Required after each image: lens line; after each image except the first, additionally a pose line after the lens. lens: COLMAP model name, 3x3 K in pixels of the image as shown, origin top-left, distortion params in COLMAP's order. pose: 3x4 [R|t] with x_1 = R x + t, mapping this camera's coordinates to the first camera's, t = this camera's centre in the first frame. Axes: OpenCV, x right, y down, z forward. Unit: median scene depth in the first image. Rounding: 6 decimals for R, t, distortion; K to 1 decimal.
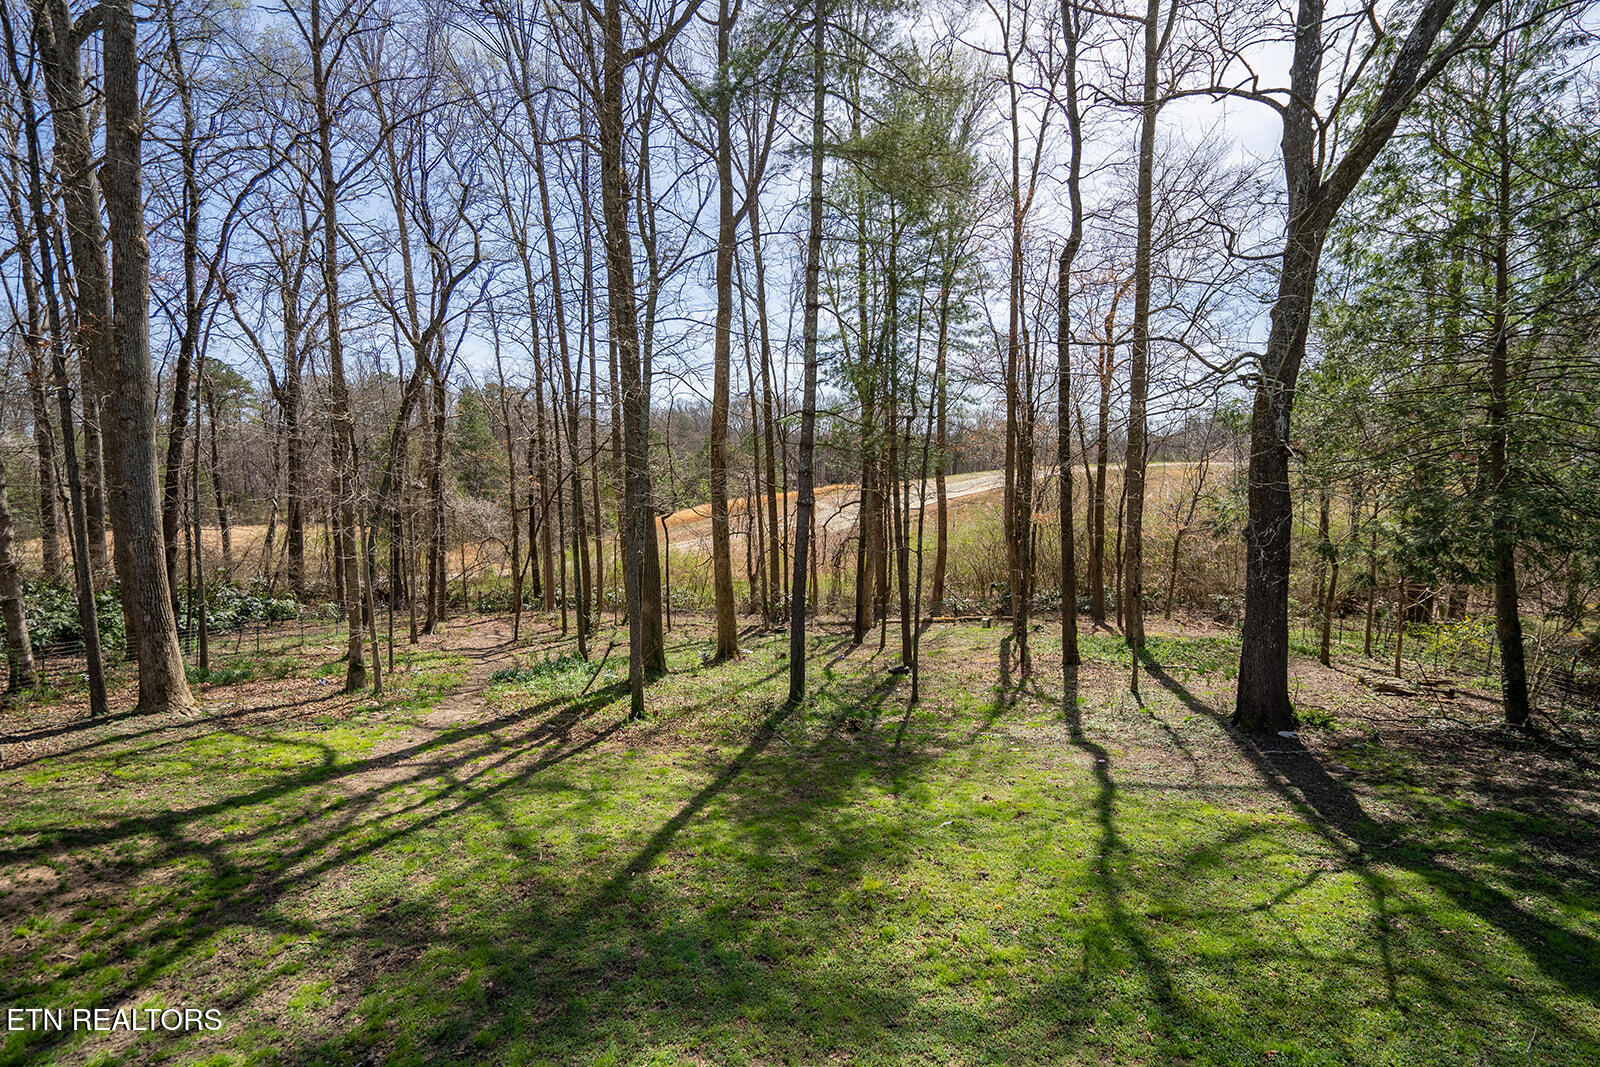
lens RADIAL K [[723.0, 0, 800.0], [0, 723.0, 533.5], [0, 0, 1]] dist [-0.002651, 0.000333]
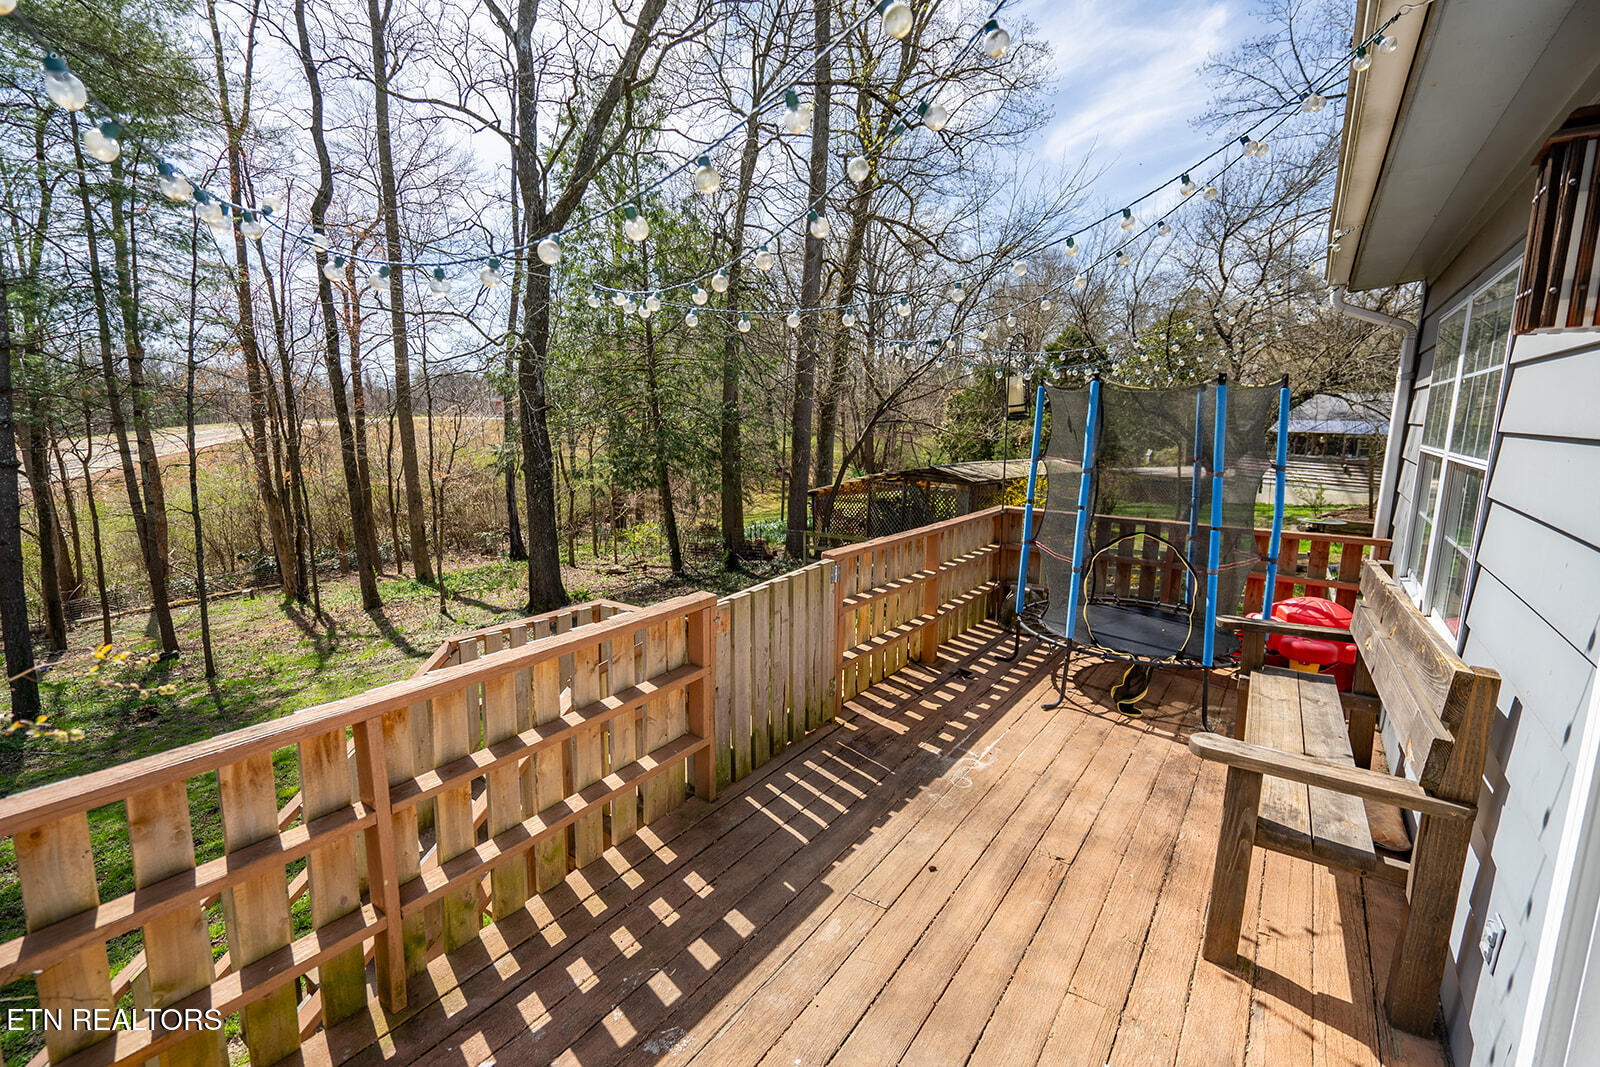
lens RADIAL K [[723.0, 0, 800.0], [0, 723.0, 533.5], [0, 0, 1]] dist [-0.002651, 0.000333]
pose [[0.558141, -0.121396, 0.820817, -0.186510], [0.073741, 0.992582, 0.096657, 0.025835], [-0.826463, 0.006580, 0.562953, -0.154789]]
